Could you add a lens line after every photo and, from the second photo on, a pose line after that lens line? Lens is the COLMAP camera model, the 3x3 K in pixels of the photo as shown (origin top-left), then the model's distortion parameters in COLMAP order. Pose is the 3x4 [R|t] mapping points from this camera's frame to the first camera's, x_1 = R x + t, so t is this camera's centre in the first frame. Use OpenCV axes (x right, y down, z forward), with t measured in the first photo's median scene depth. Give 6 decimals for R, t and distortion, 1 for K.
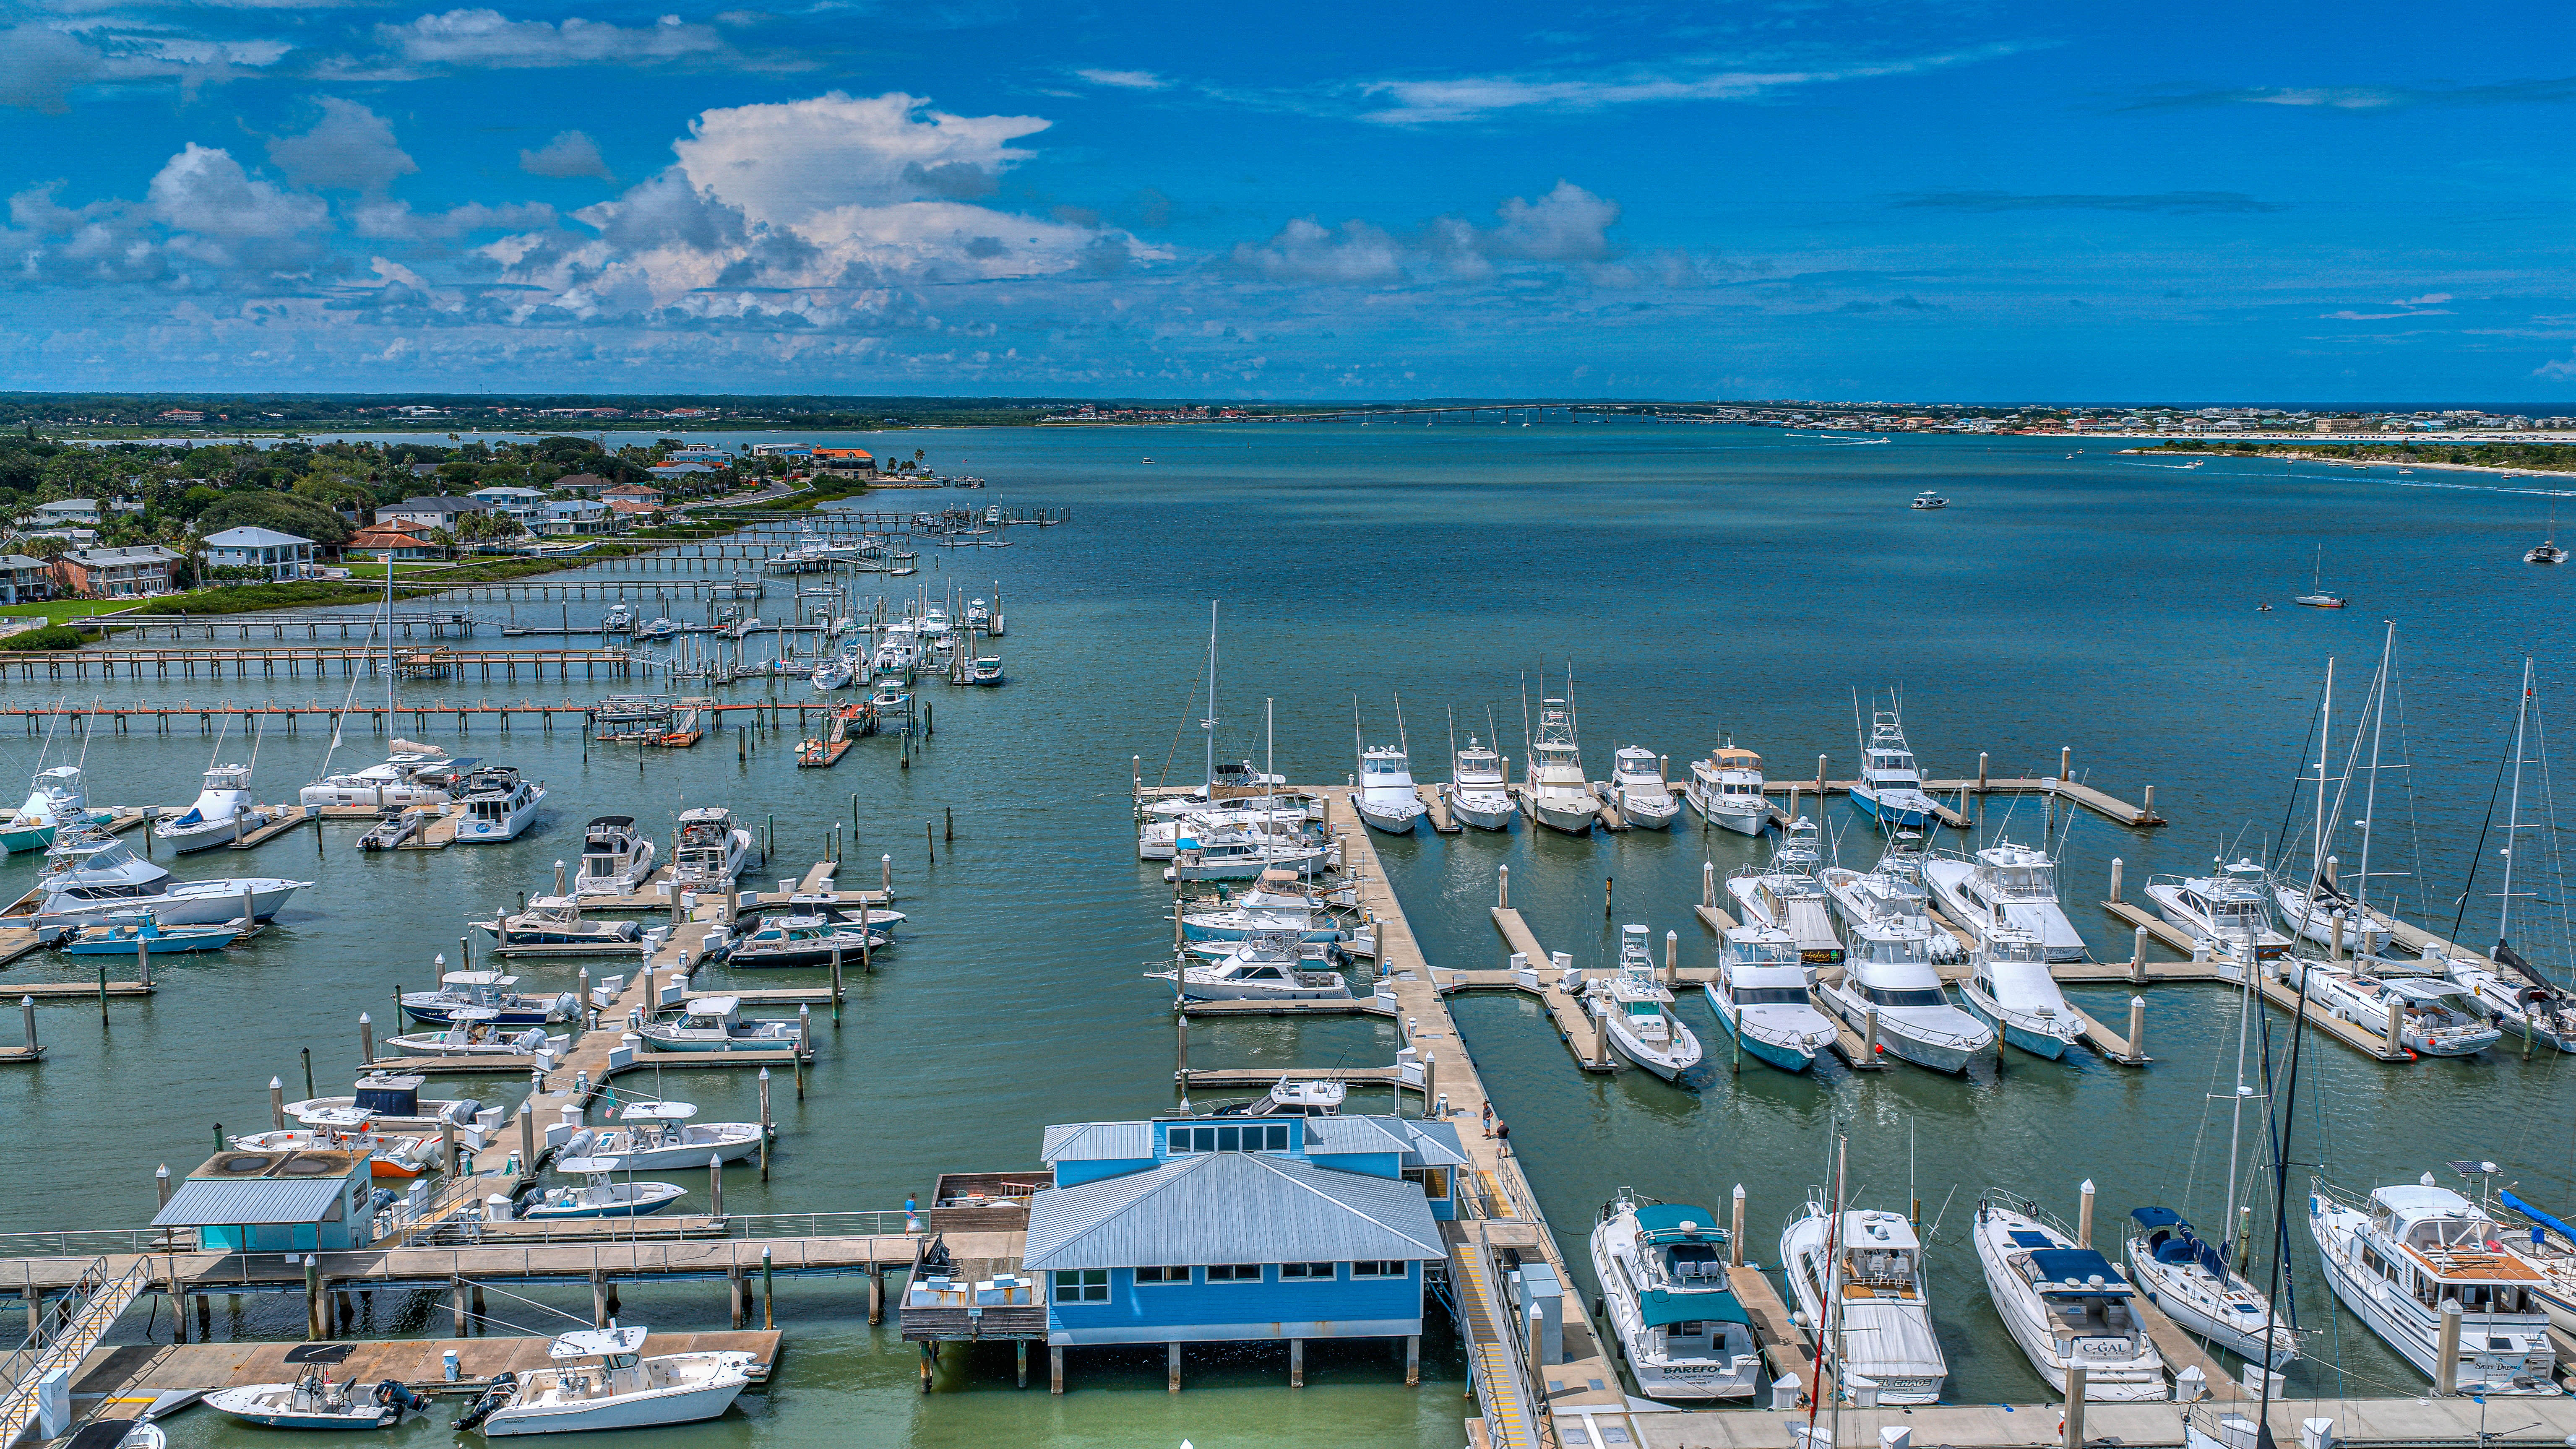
lens RADIAL K [[2082.9, 0, 1288.0], [0, 2082.9, 724.5], [0, 0, 1]] dist [0.044600, -0.092457]
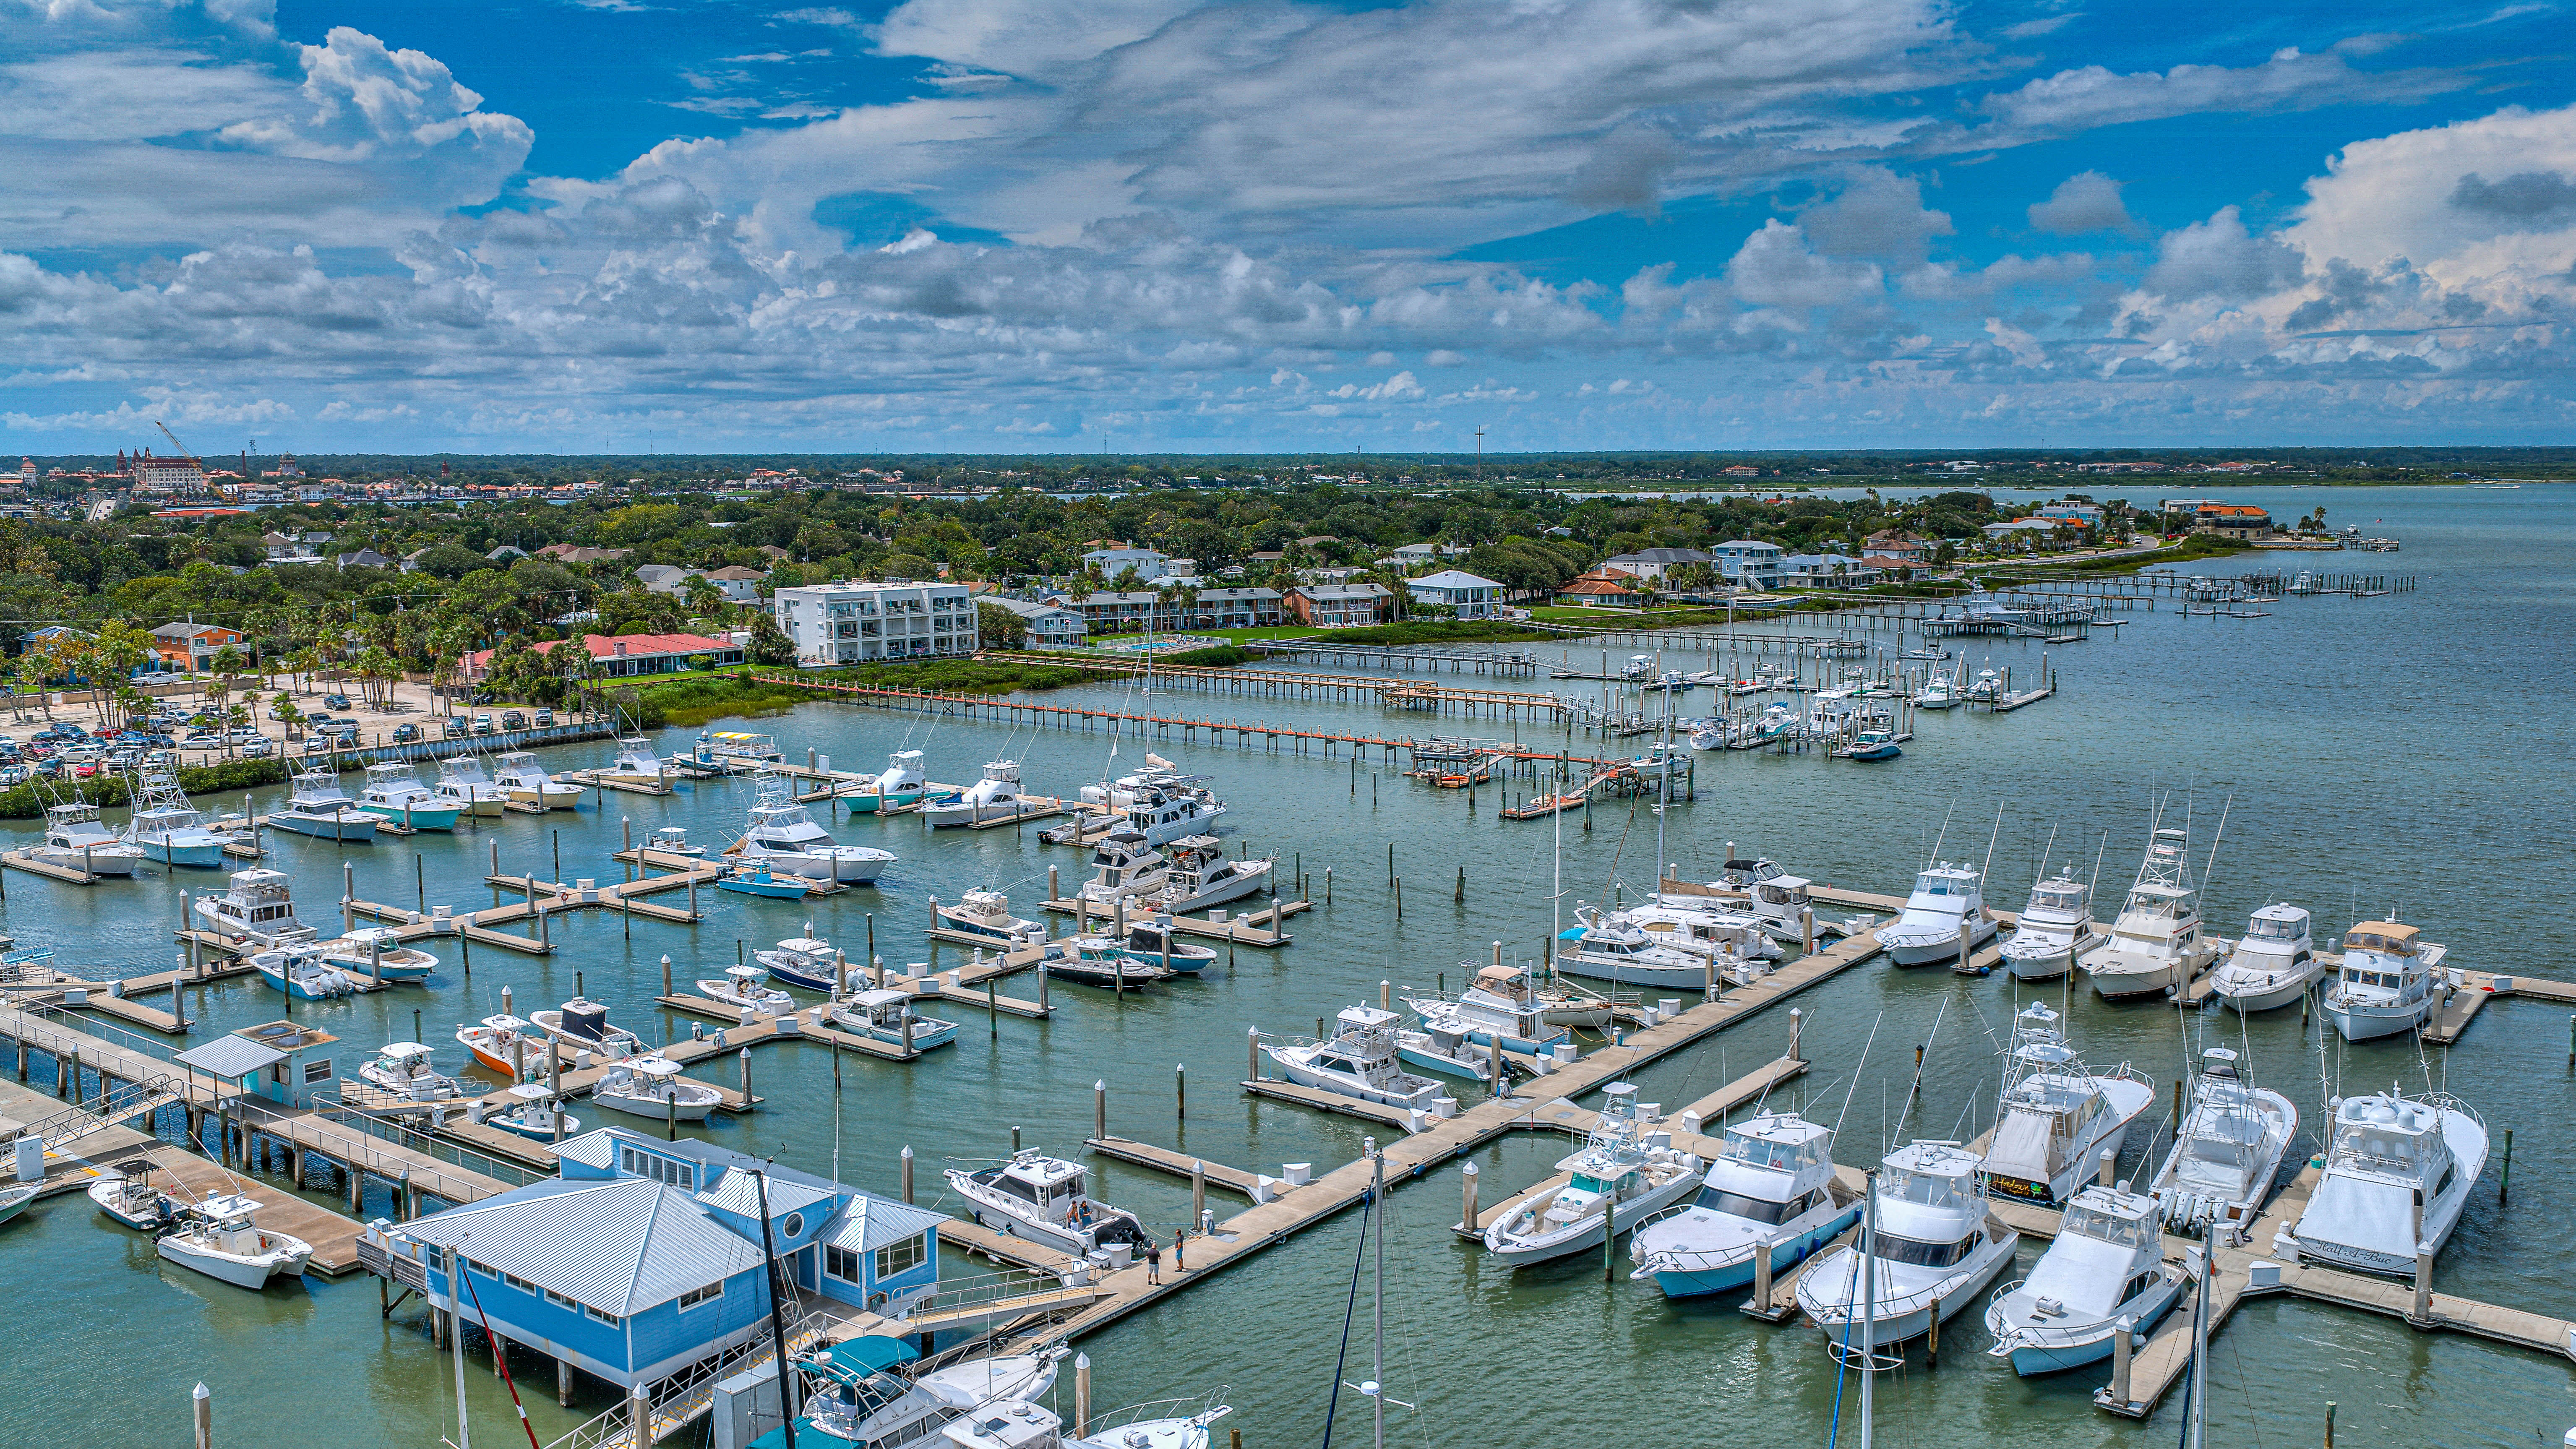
lens RADIAL K [[2083.0, 0, 1288.0], [0, 2083.0, 724.5], [0, 0, 1]] dist [0.044600, -0.092457]
pose [[0.755285, 0.078149, -0.650720, 0.193583], [-0.094823, 0.995449, 0.009490, -0.013924], [0.648501, 0.054536, 0.759258, 0.087429]]
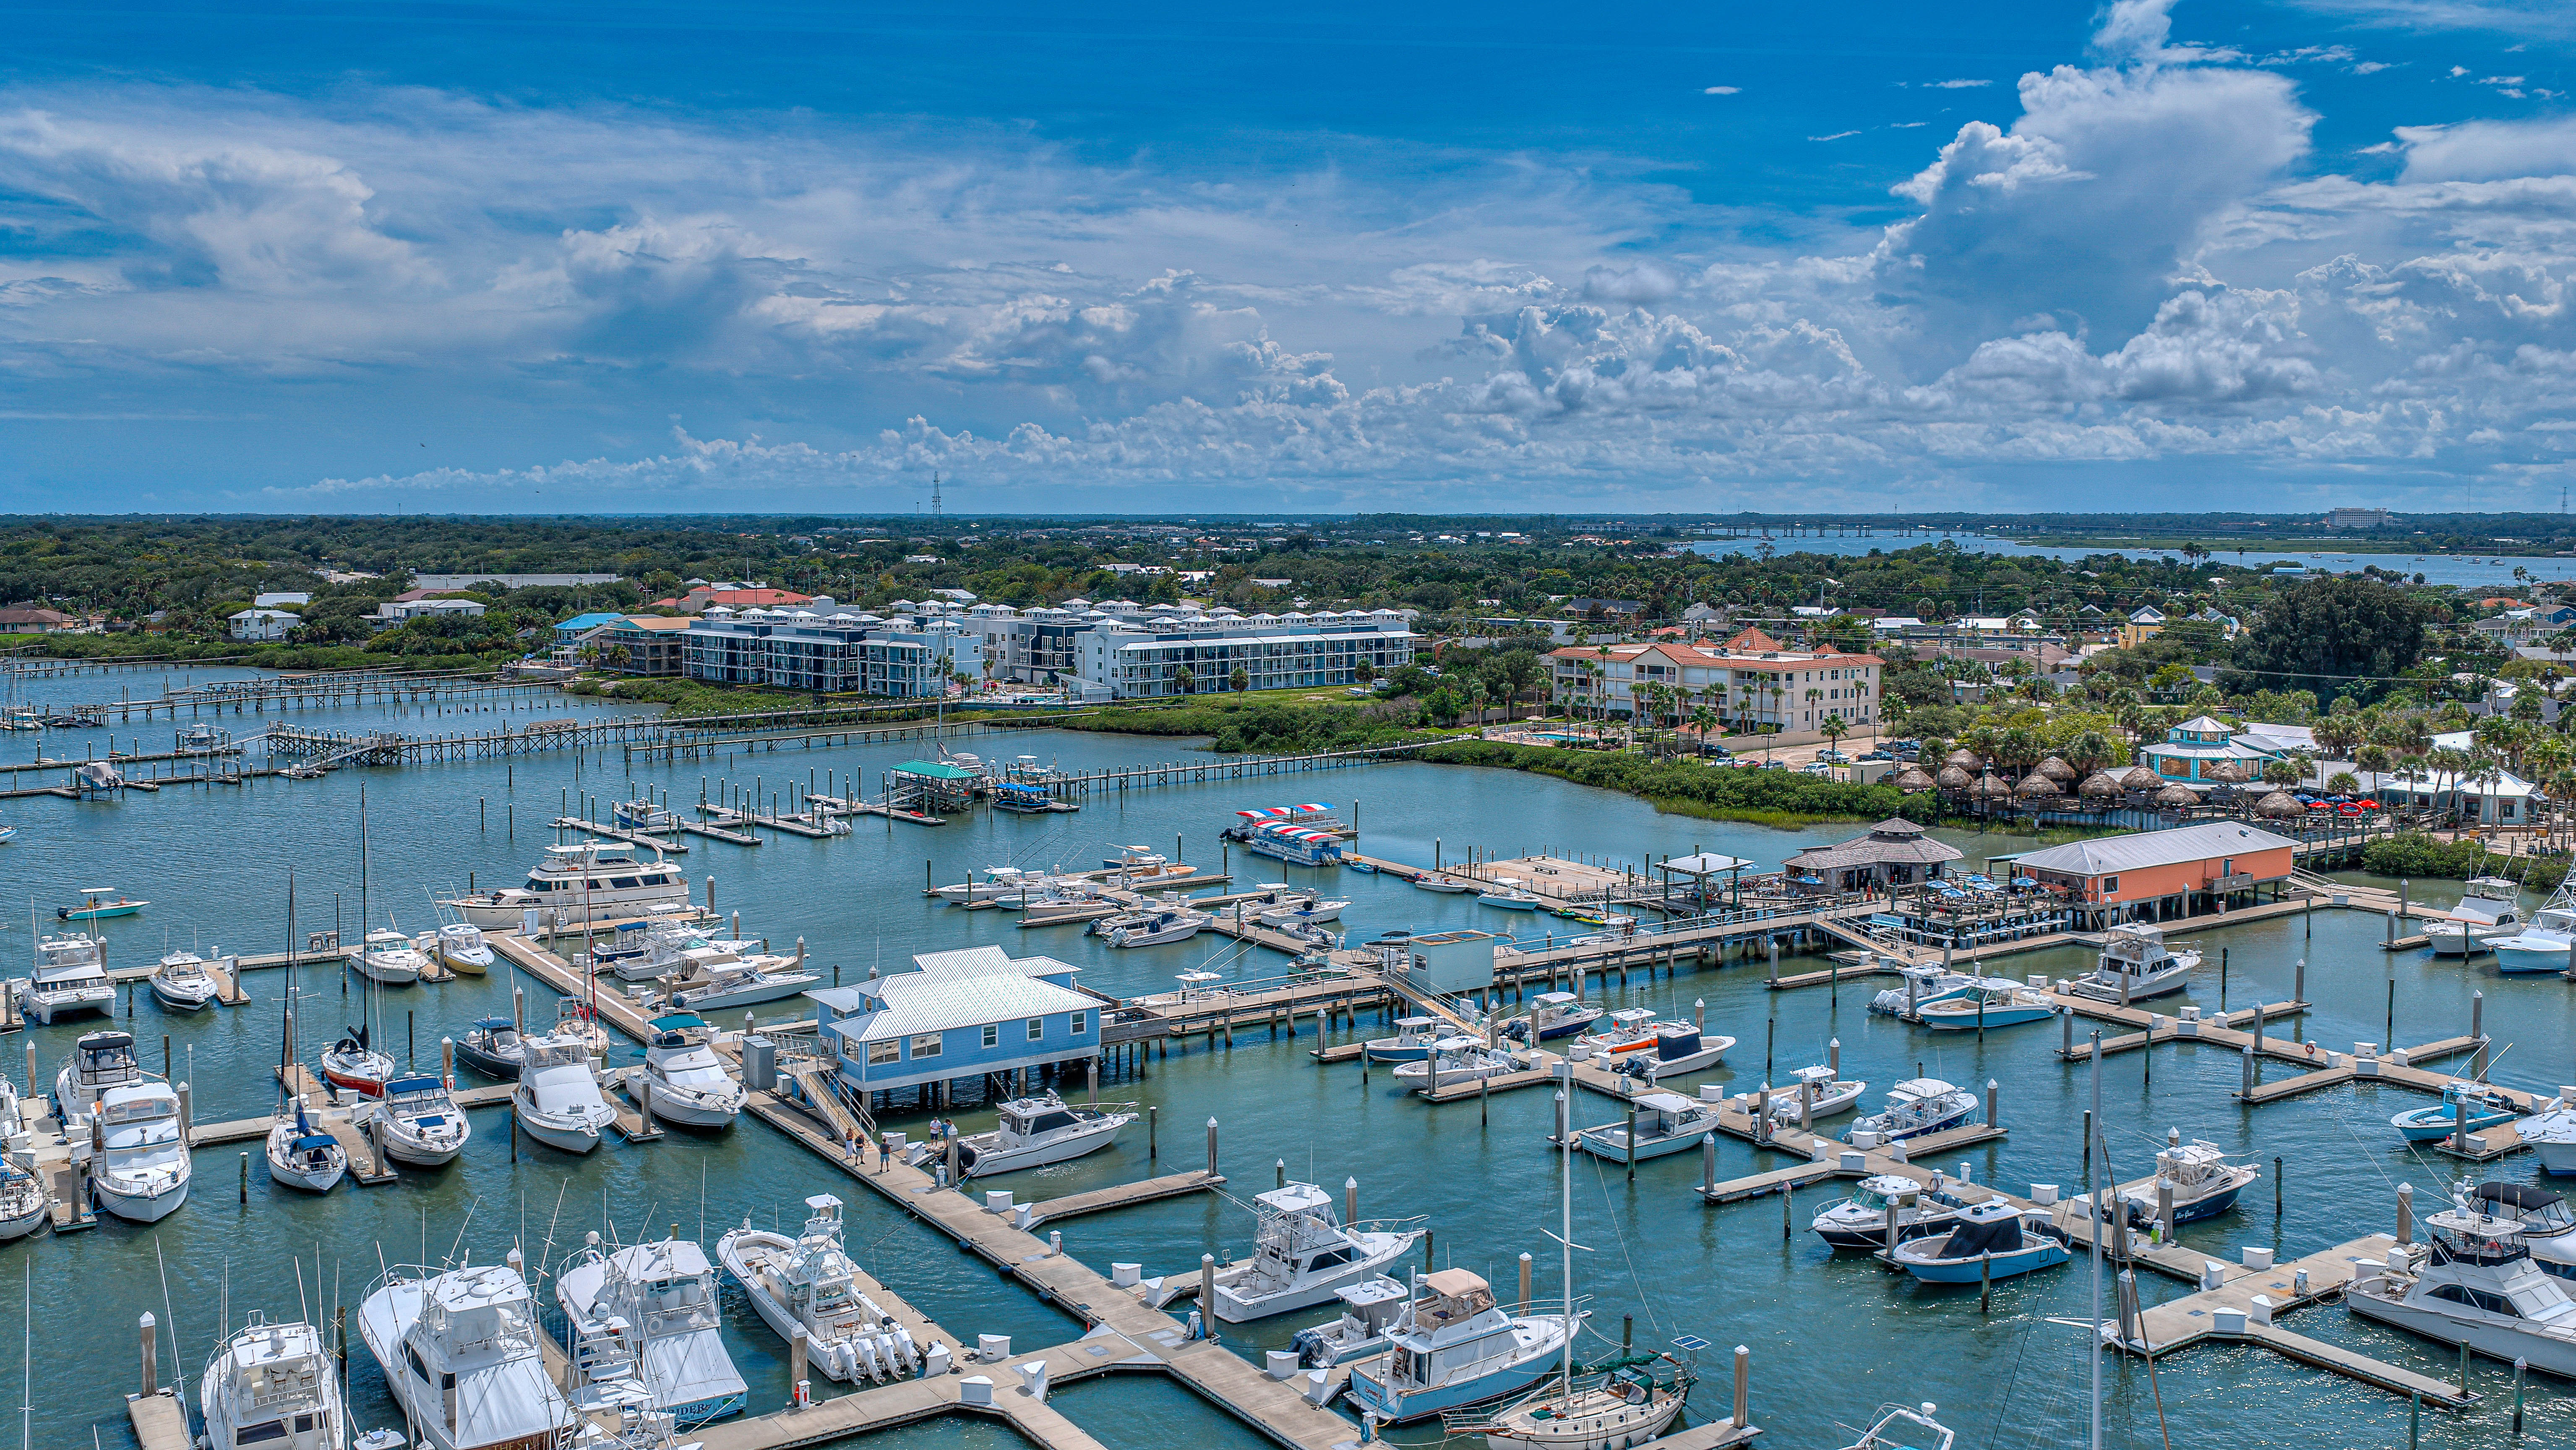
lens RADIAL K [[2083.4, 0, 1288.0], [0, 2083.4, 725.0], [0, 0, 1]] dist [0.044600, -0.092457]
pose [[-0.858924, 0.037270, -0.510745, 0.132002], [-0.080841, 0.974975, 0.207095, -0.082205], [0.505682, 0.219168, -0.834416, 0.552585]]
